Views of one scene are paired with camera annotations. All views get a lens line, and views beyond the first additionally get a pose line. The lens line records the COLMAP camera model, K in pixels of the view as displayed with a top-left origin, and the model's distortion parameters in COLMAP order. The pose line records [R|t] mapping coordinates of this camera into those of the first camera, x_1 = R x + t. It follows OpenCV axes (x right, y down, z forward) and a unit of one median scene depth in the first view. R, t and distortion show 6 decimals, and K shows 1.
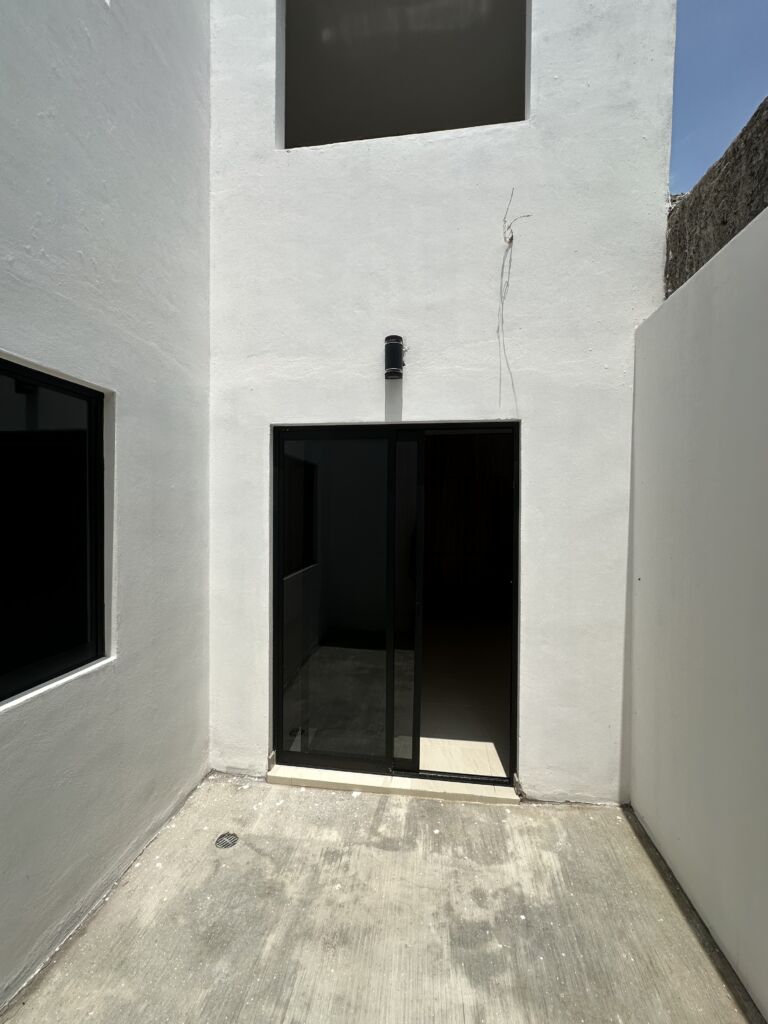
lens RADIAL K [[409.9, 0, 382.4], [0, 409.9, 510.4], [0, 0, 1]] dist [-0.001995, 0.000900]
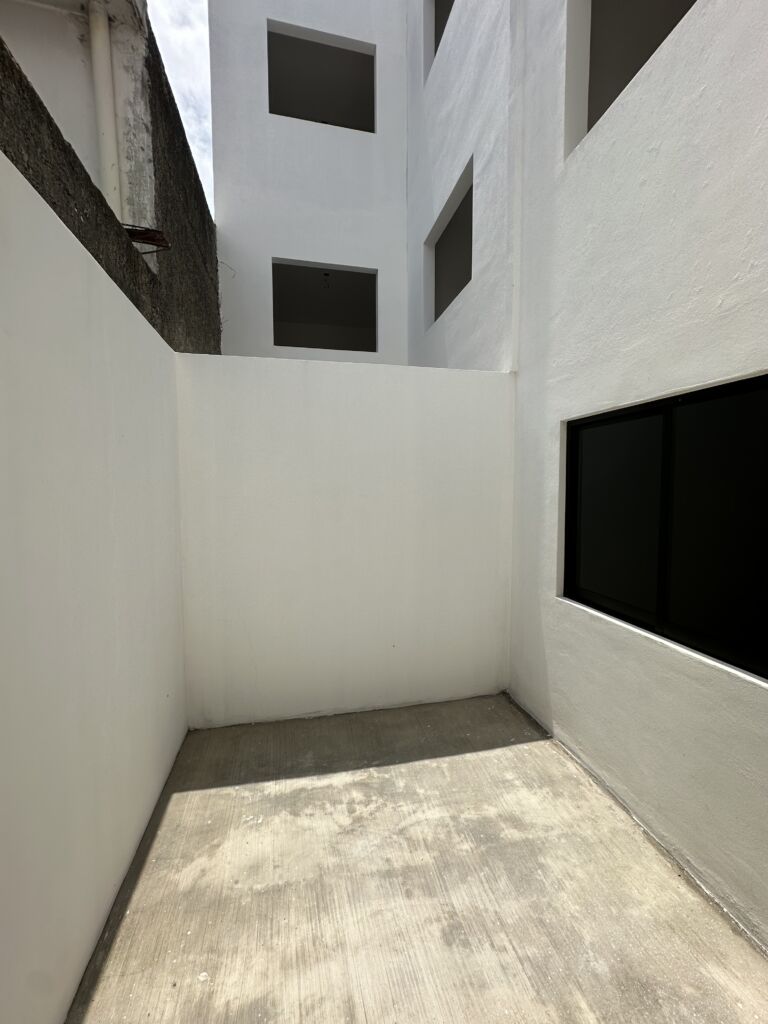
lens RADIAL K [[409.9, 0, 386.5], [0, 409.9, 512.2], [0, 0, 1]] dist [-0.001995, 0.000900]
pose [[-0.931873, 0.021953, -0.362120, 0.451843], [-0.003990, 0.997487, 0.070740, -0.068426], [0.362763, 0.067365, -0.929443, 1.725853]]
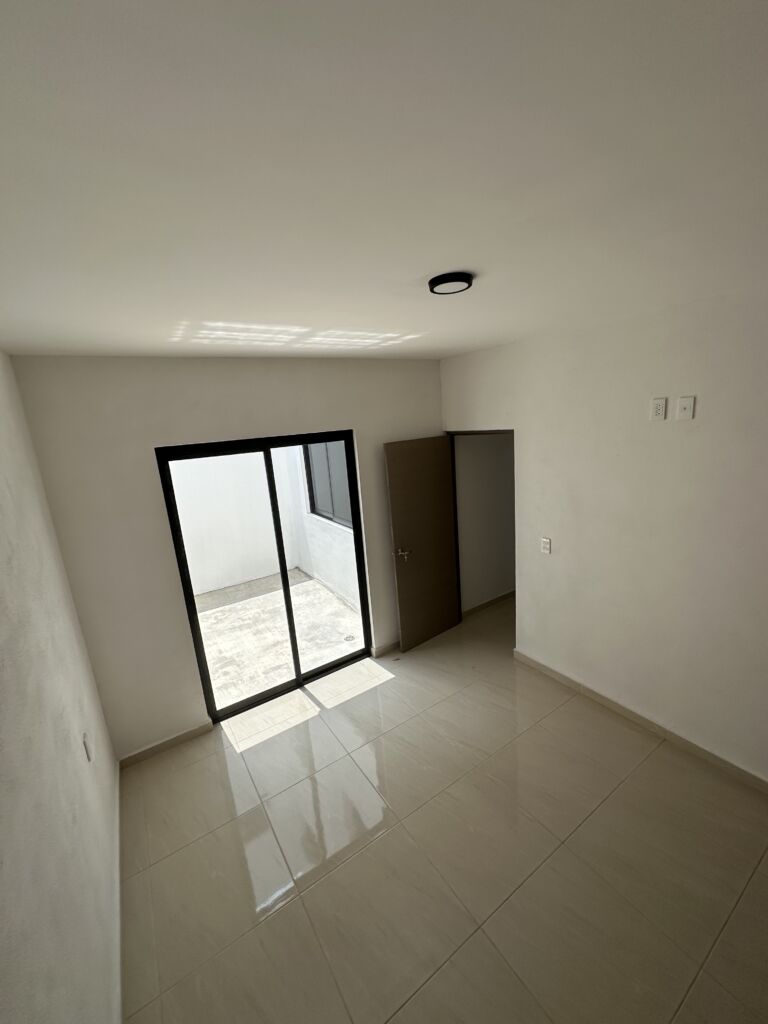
lens RADIAL K [[409.9, 0, 390.6], [0, 409.9, 510.3], [0, 0, 1]] dist [-0.001995, 0.000900]
pose [[-0.740896, 0.203321, -0.640104, 0.991747], [0.066342, 0.970570, 0.231501, -0.457498], [0.668335, 0.129053, -0.732580, 3.762143]]
